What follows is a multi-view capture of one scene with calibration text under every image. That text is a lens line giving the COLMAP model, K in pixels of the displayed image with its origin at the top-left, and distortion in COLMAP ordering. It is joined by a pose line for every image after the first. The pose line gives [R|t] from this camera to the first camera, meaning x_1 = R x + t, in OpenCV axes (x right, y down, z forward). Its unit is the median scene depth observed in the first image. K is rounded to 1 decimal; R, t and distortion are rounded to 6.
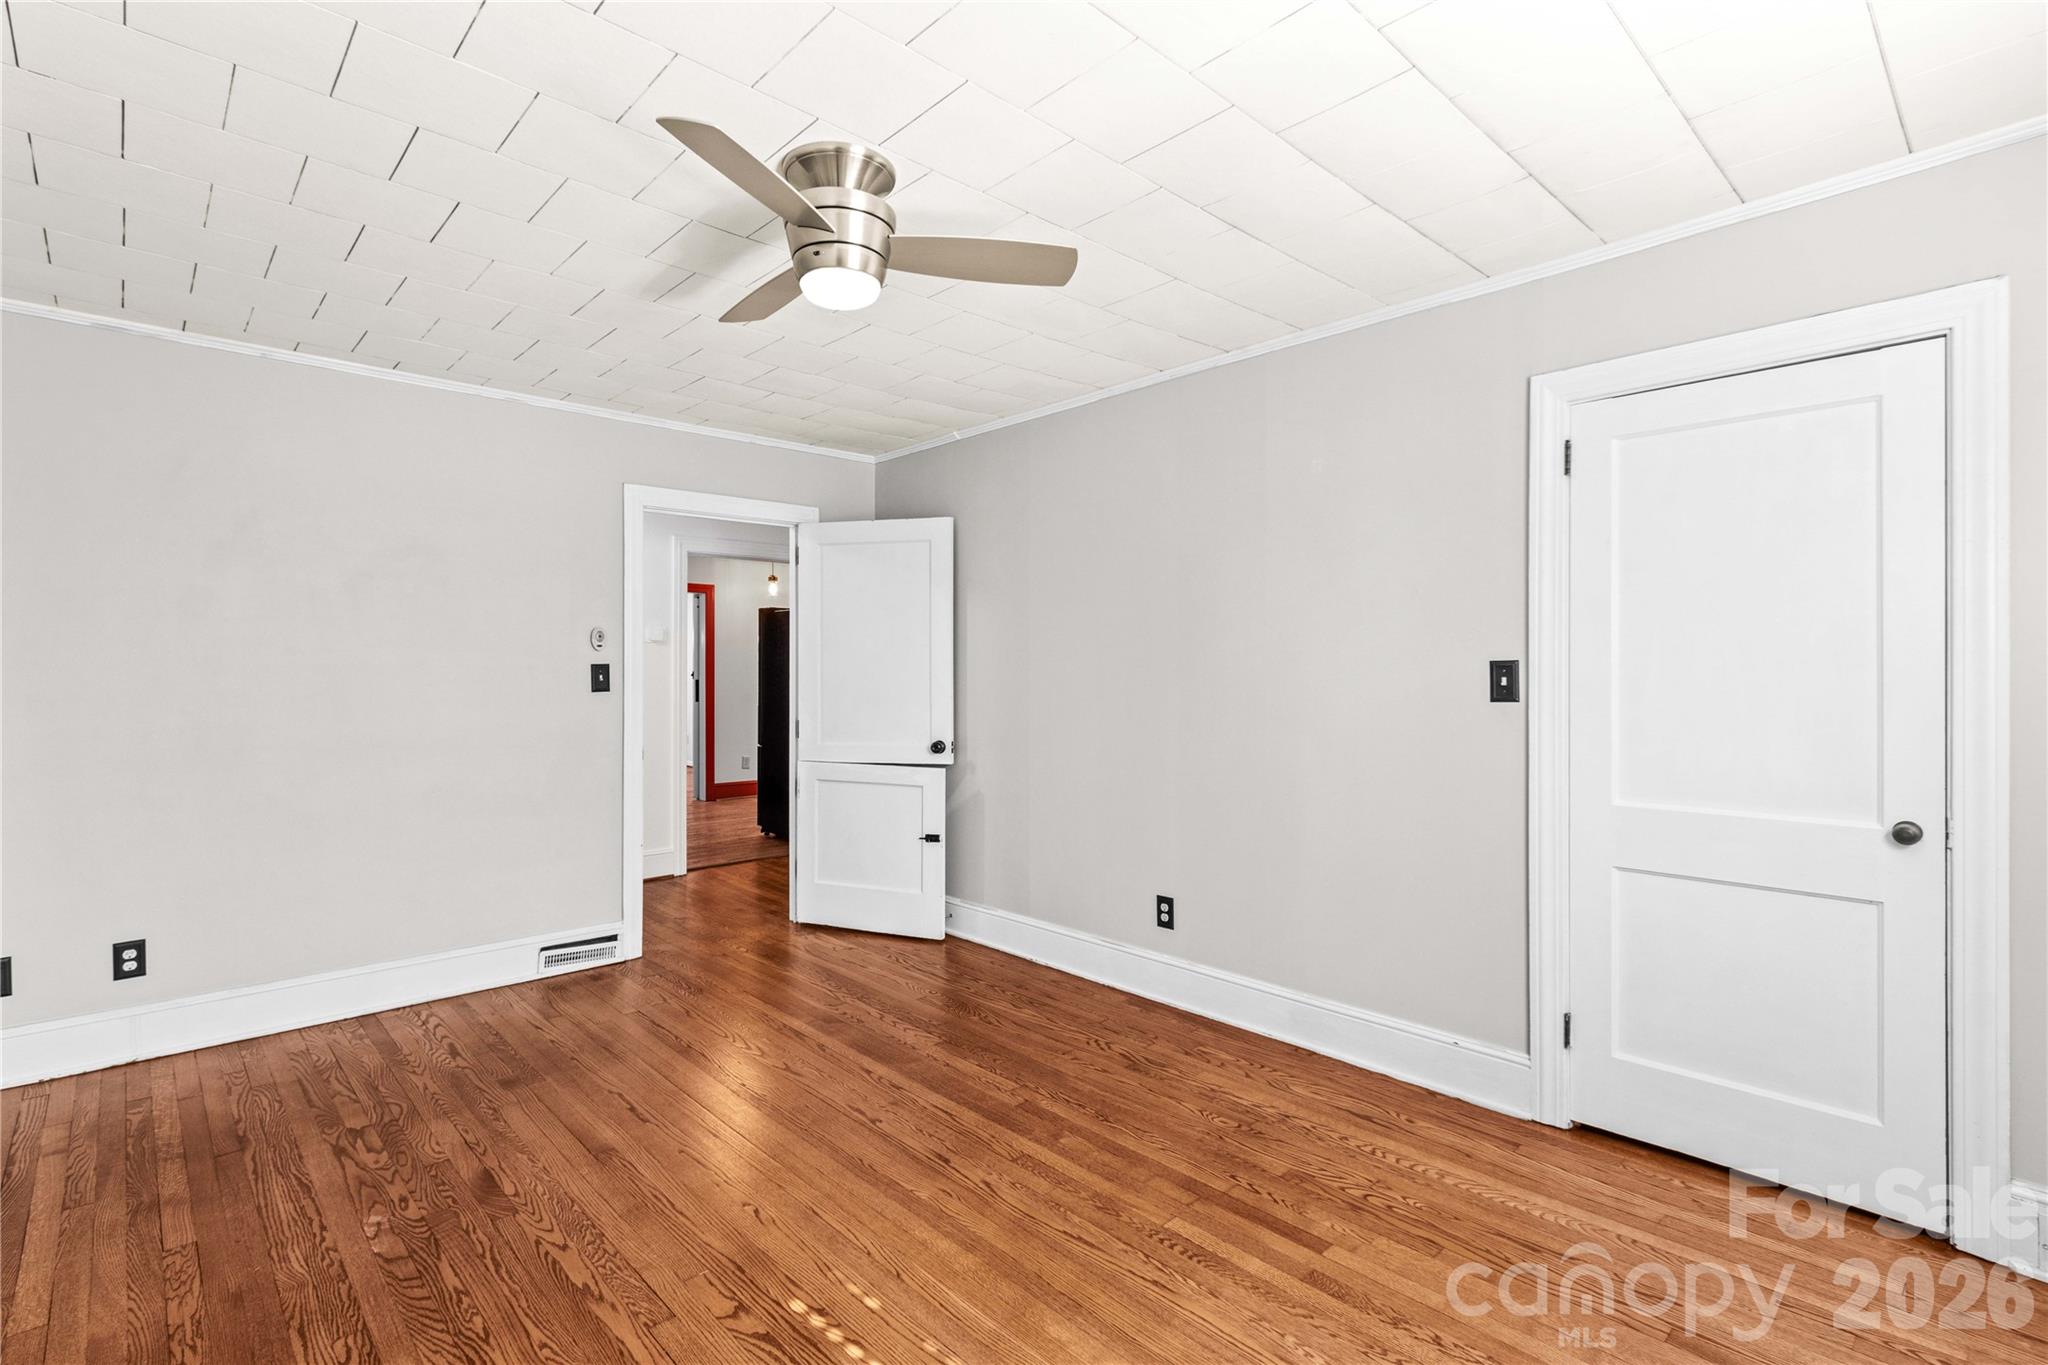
lens RADIAL K [[960.9, 0, 1017.1], [0, 960.9, 671.3], [0, 0, 1]] dist [0.010368, -0.001968]
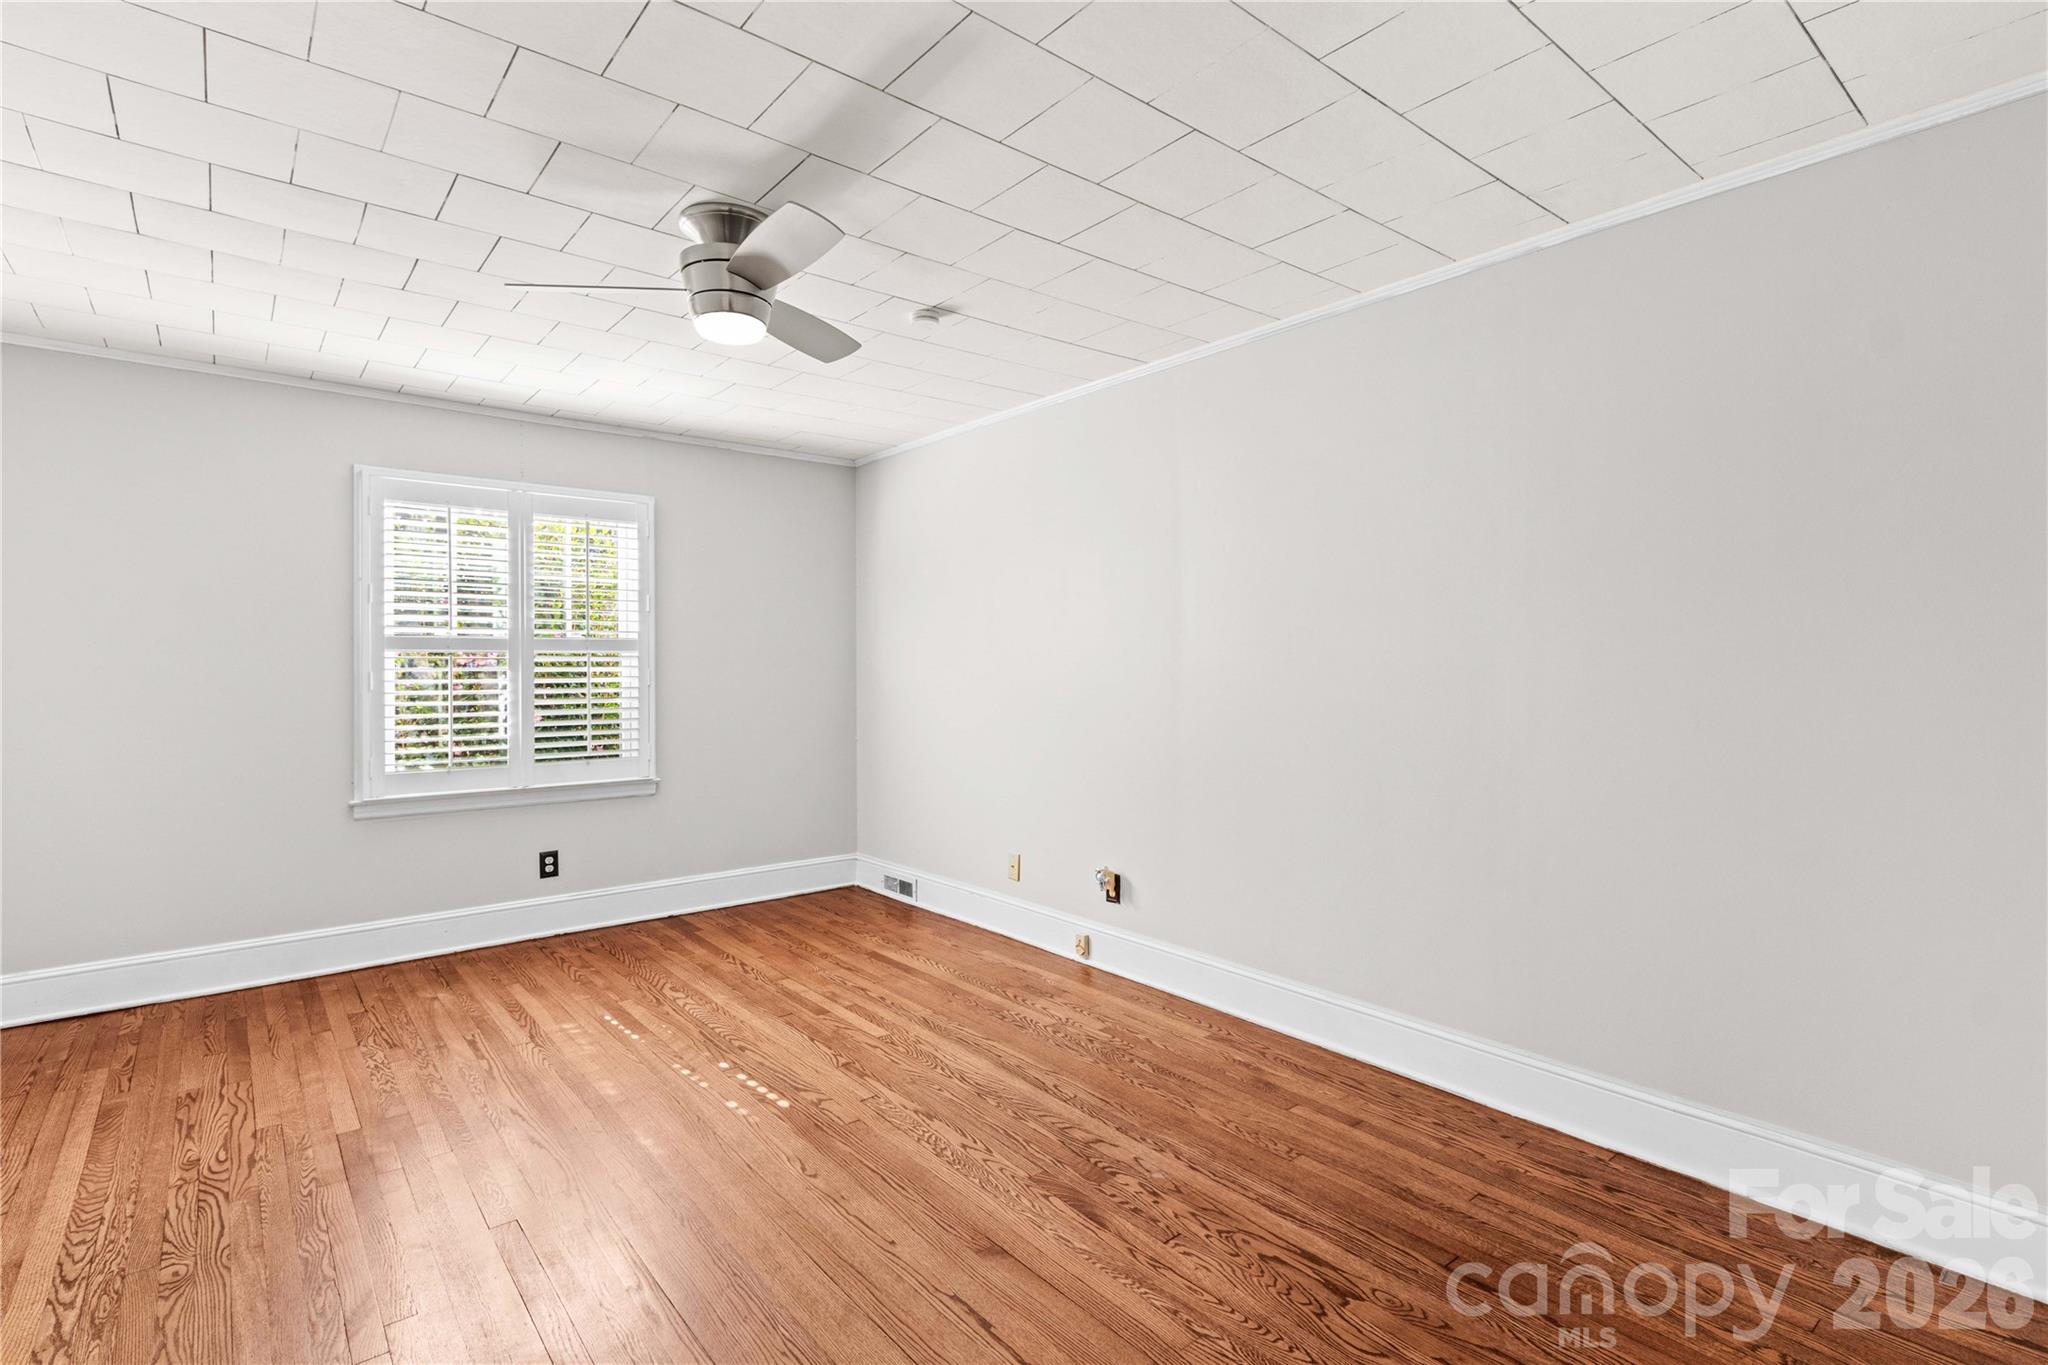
lens RADIAL K [[960.9, 0, 1024.3], [0, 960.9, 673.4], [0, 0, 1]] dist [0.010368, -0.001968]
pose [[-0.998673, 0.001044, 0.051486, -0.571199], [0.001408, 0.999974, 0.007044, 0.005876], [-0.051477, 0.007107, -0.998649, 2.056002]]
